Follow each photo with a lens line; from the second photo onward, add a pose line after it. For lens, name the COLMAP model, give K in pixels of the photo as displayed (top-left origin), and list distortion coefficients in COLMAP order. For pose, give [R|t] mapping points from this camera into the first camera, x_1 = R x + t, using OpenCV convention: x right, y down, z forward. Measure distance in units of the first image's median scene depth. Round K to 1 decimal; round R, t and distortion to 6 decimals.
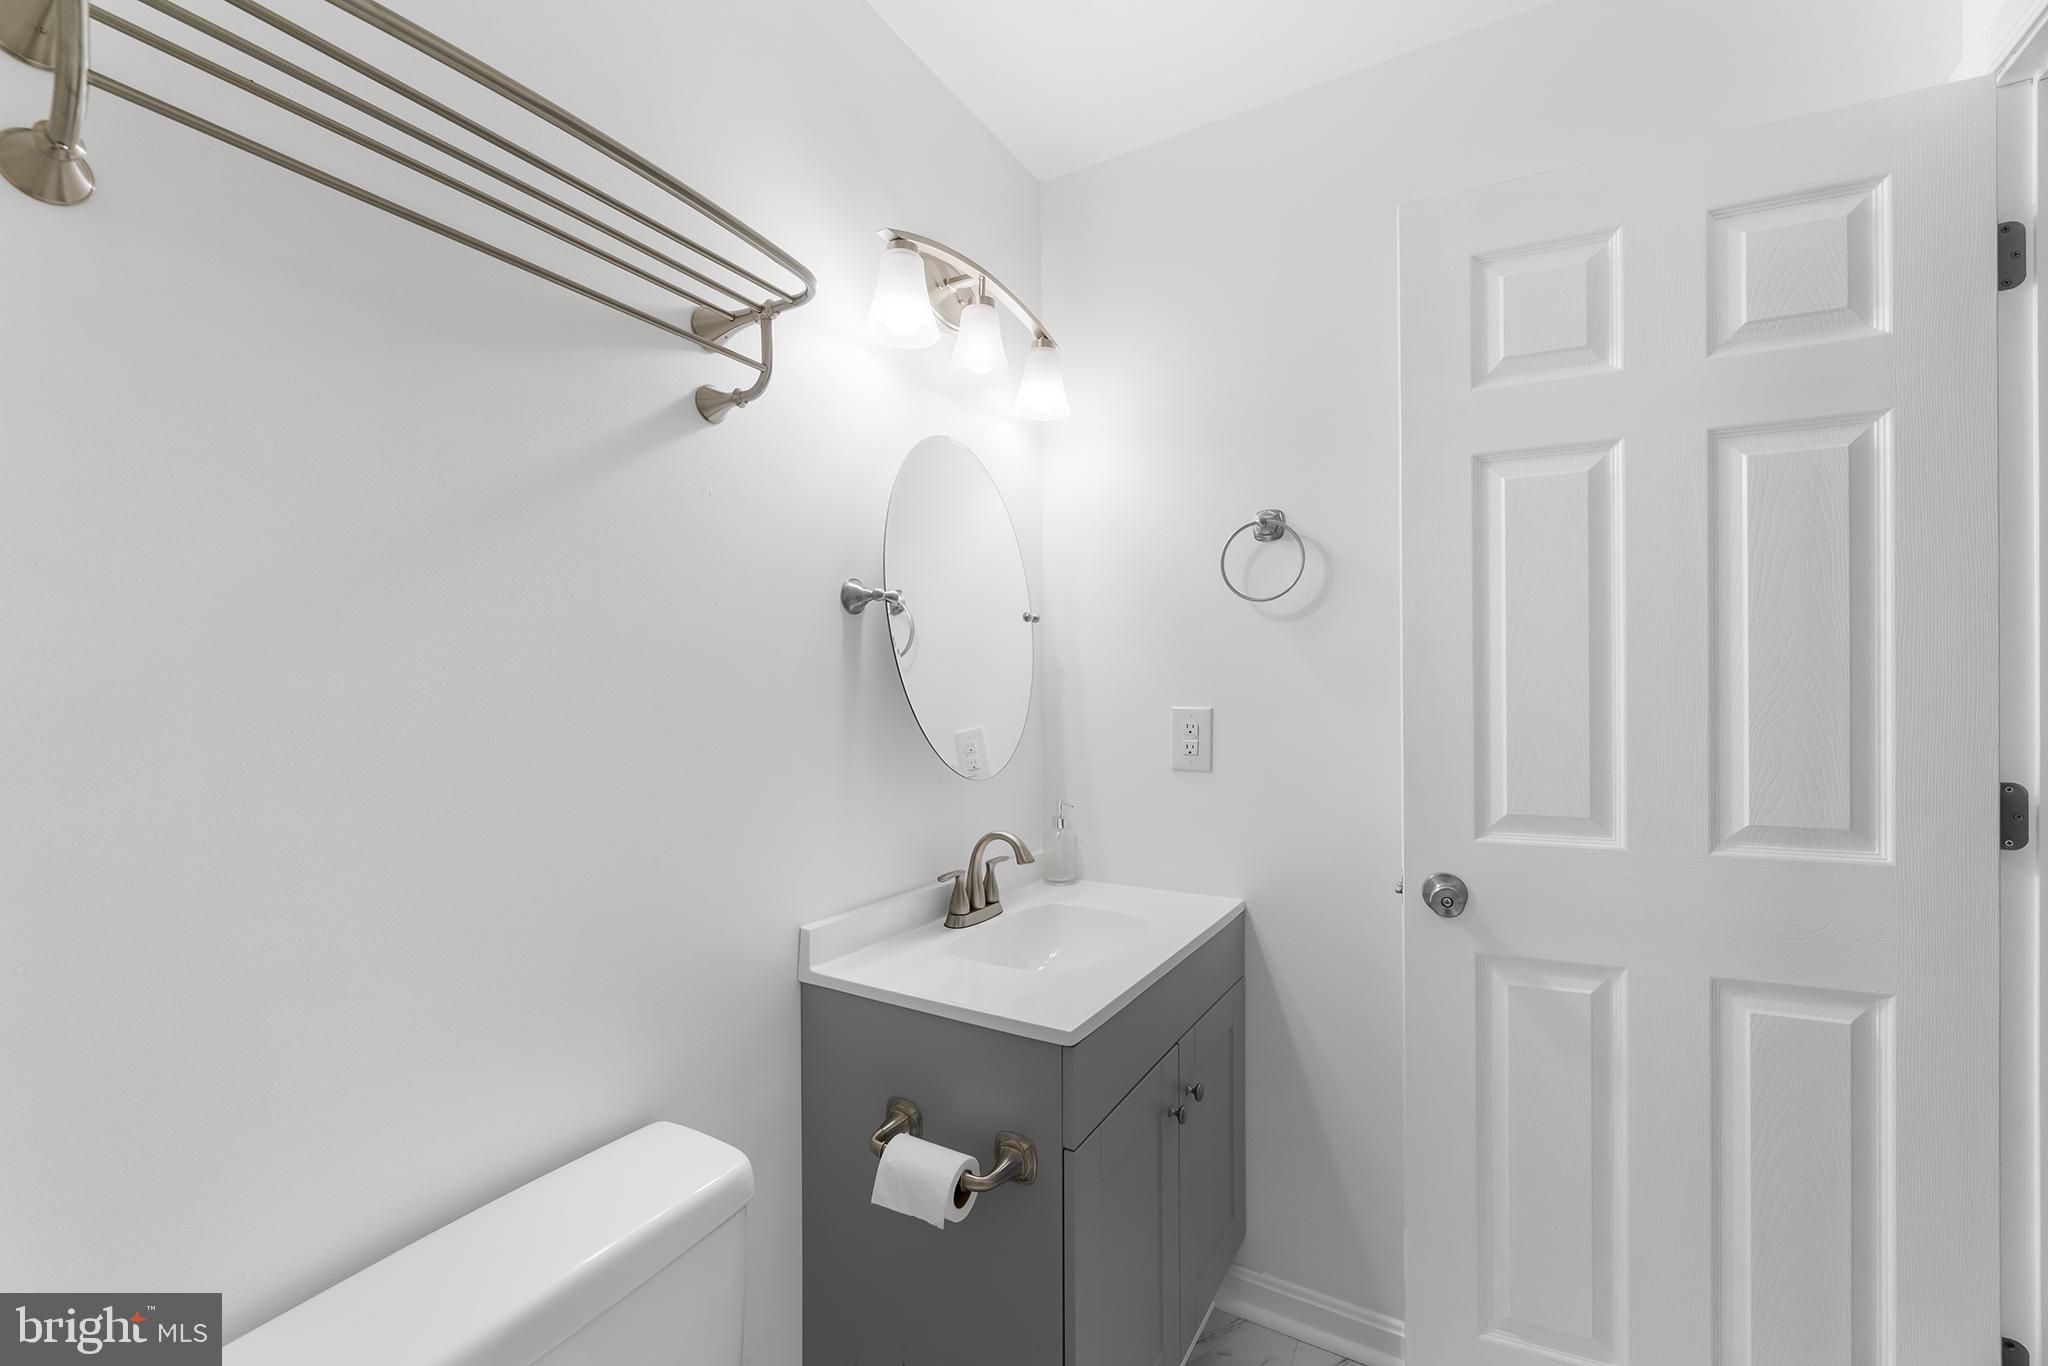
lens RADIAL K [[831.5, 0, 1023.3], [0, 831.5, 676.9], [0, 0, 1]] dist [-0.001008, -0.000119]
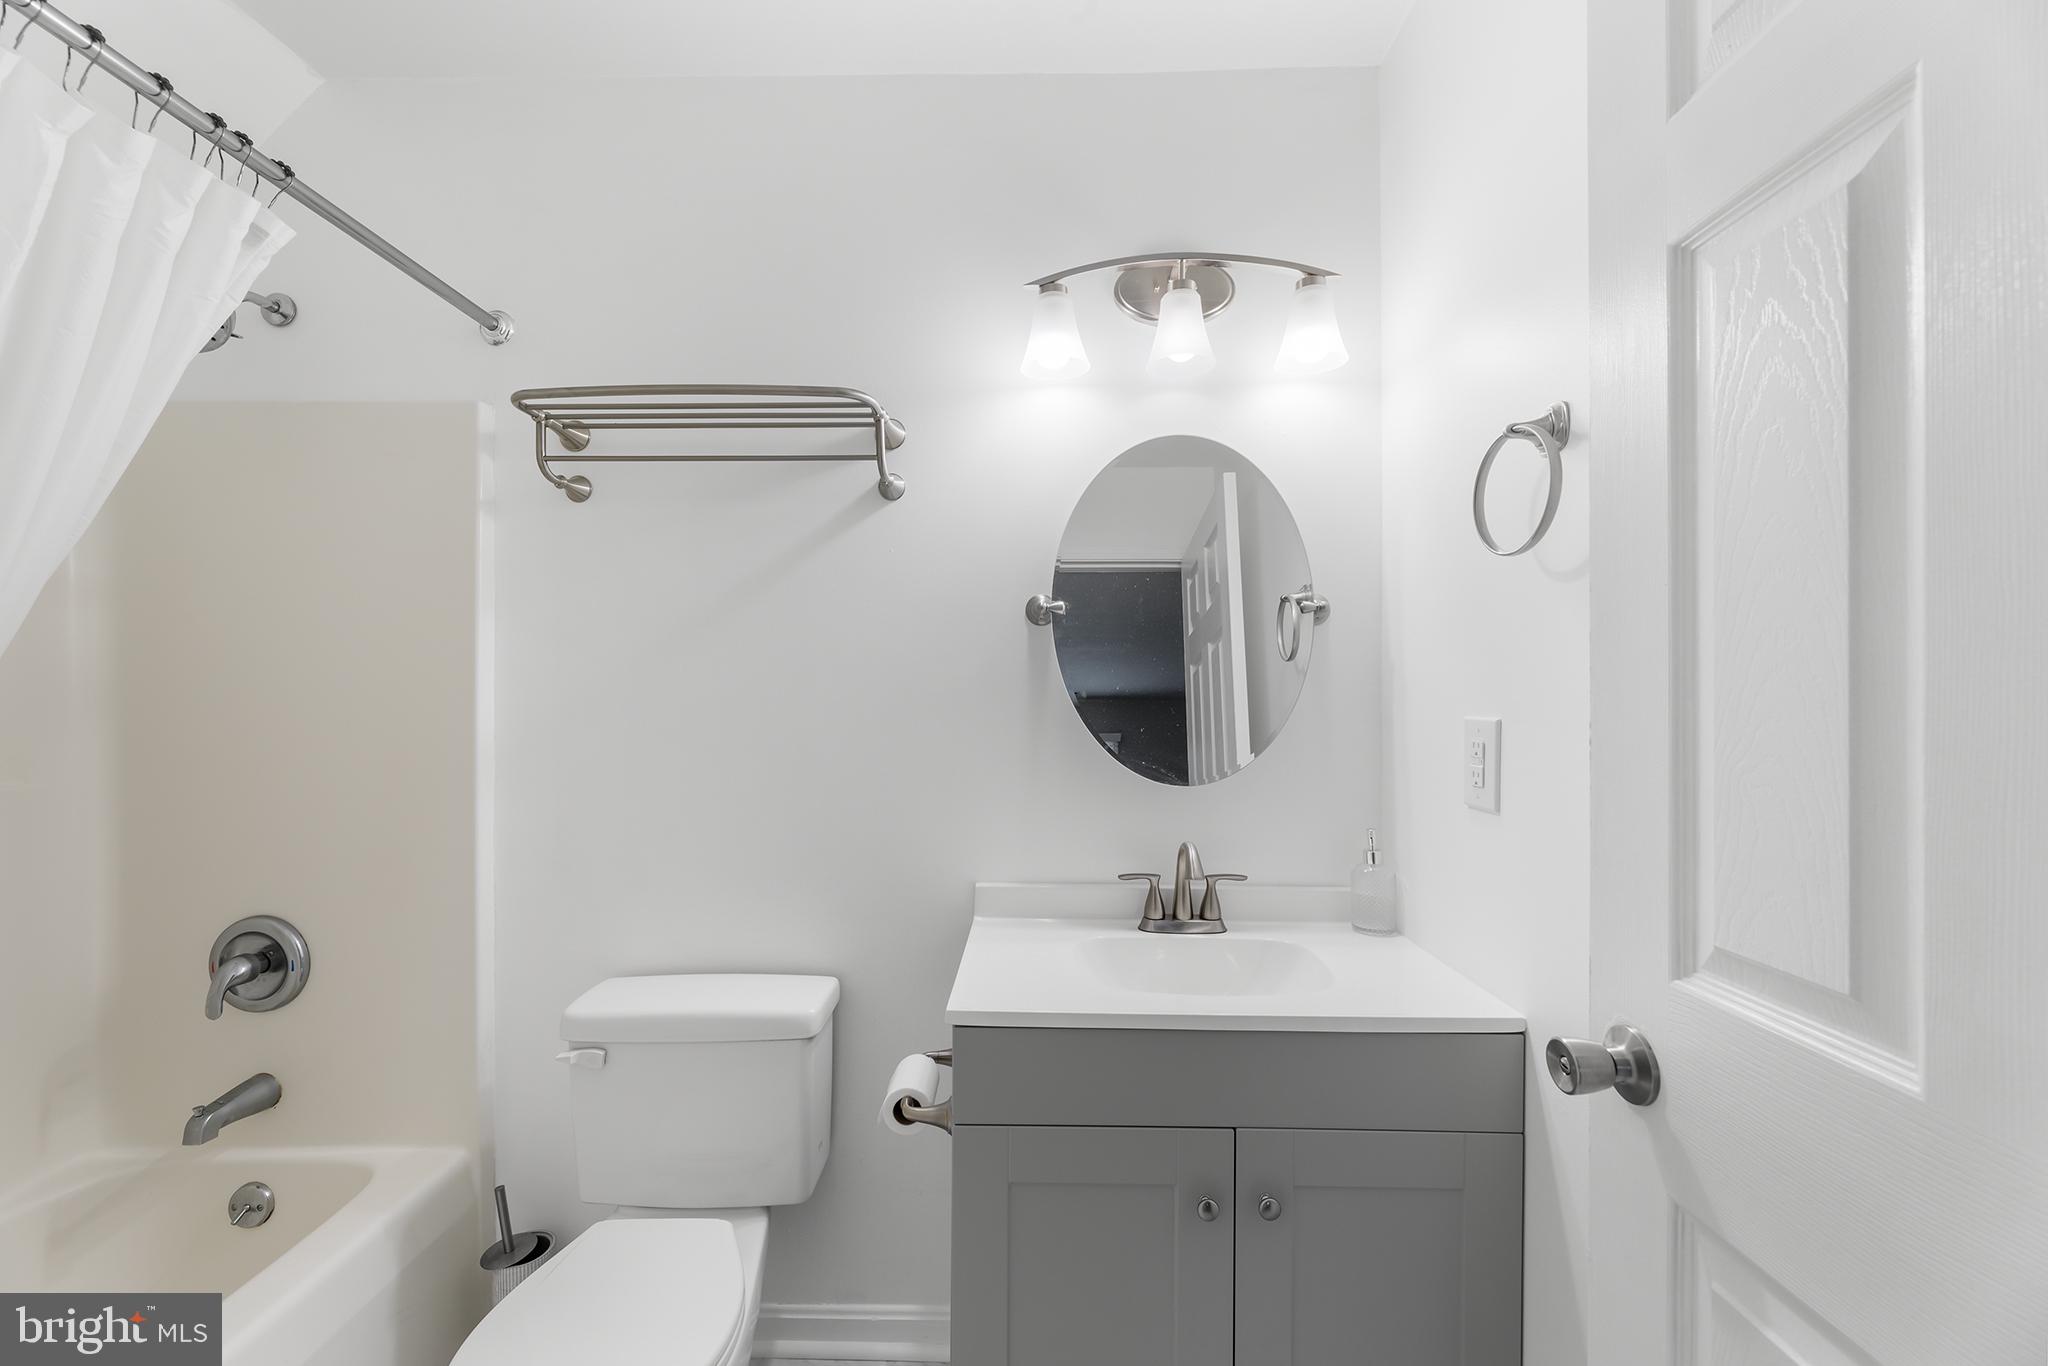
lens RADIAL K [[828.6, 0, 1028.1], [0, 828.6, 673.2], [0, 0, 1]] dist [0.001244, -0.000214]
pose [[0.536818, -0.017729, -0.843512, 0.679096], [0.005865, 0.999833, -0.017283, 0.008661], [0.843677, 0.004331, 0.536833, 0.346942]]
